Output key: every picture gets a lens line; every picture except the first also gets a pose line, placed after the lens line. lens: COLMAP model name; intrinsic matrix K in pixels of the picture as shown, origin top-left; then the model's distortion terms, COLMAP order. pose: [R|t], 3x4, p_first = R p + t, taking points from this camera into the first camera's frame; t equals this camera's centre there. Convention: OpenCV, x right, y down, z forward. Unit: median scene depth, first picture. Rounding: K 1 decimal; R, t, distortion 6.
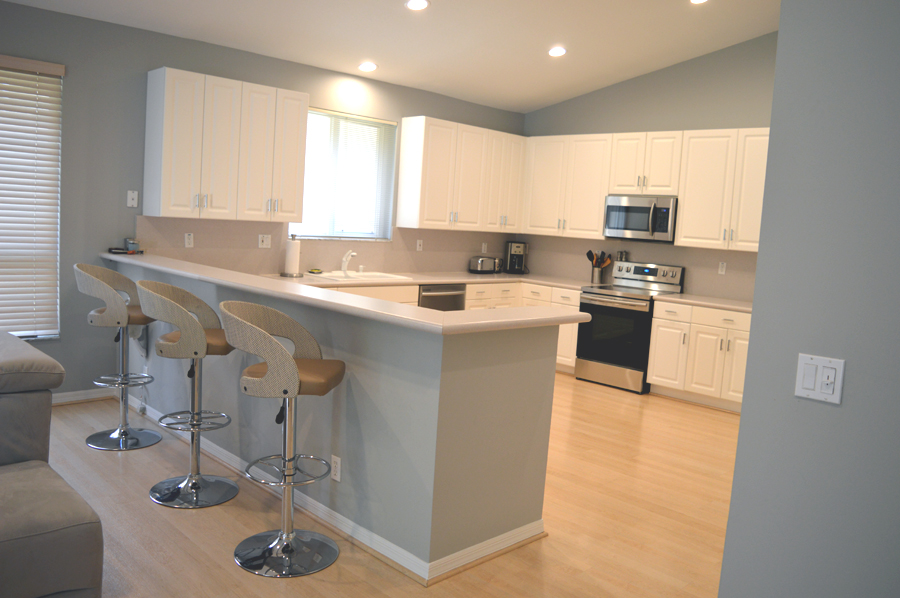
lens RADIAL K [[709.0, 0, 450.9], [0, 709.0, 297.9], [0, 0, 1]] dist [-0.092799, 0.001908]
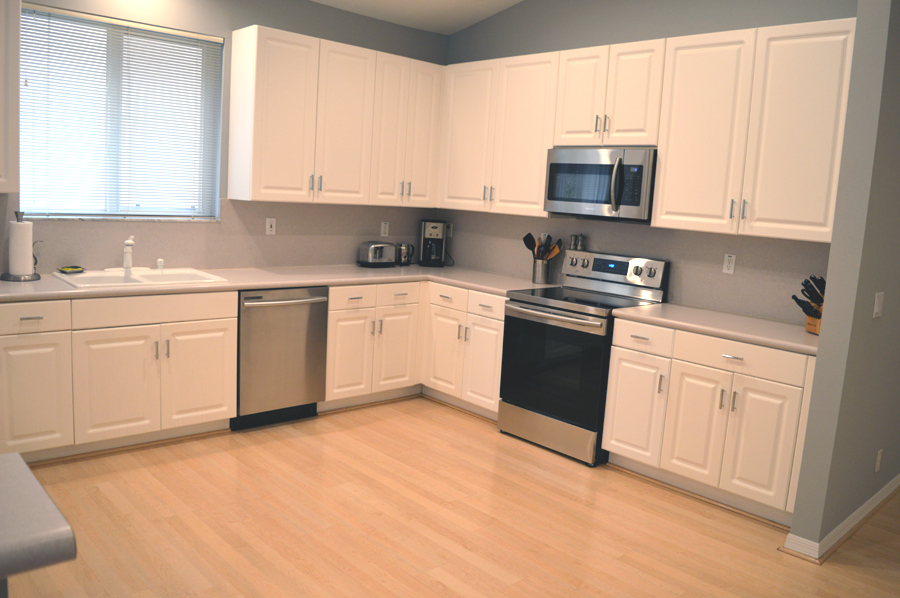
lens RADIAL K [[709.0, 0, 453.5], [0, 709.0, 298.5], [0, 0, 1]] dist [-0.092799, 0.001908]
pose [[0.999563, 0.003300, -0.029386, 0.162840], [-0.002319, 0.999441, 0.033349, -0.031822], [0.029480, -0.033266, 0.999012, 0.375178]]
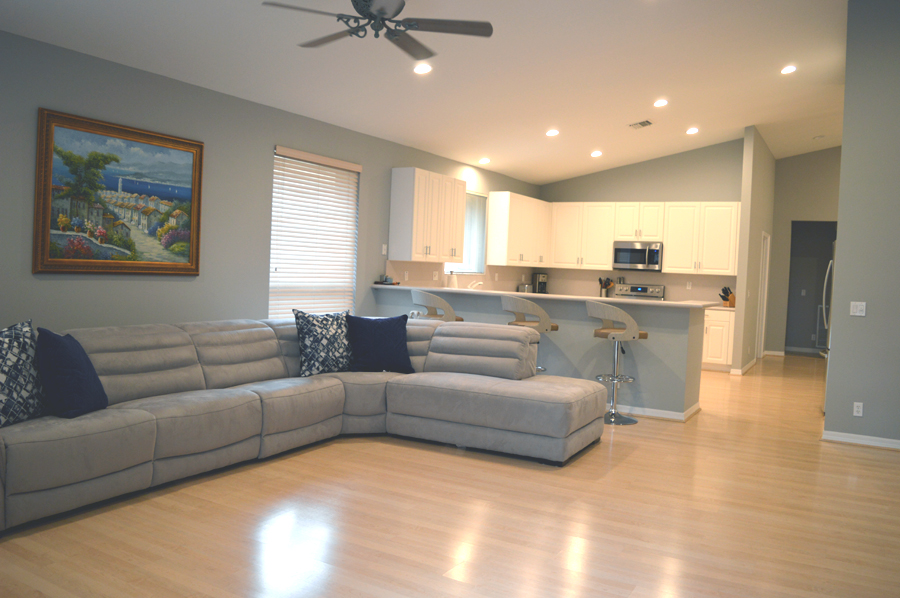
lens RADIAL K [[709.0, 0, 448.8], [0, 709.0, 298.4], [0, 0, 1]] dist [-0.092799, 0.001908]
pose [[0.966095, -0.032992, 0.256072, -0.570894], [0.045143, 0.998109, -0.041716, 0.029902], [-0.254211, 0.051861, 0.965757, -0.434685]]
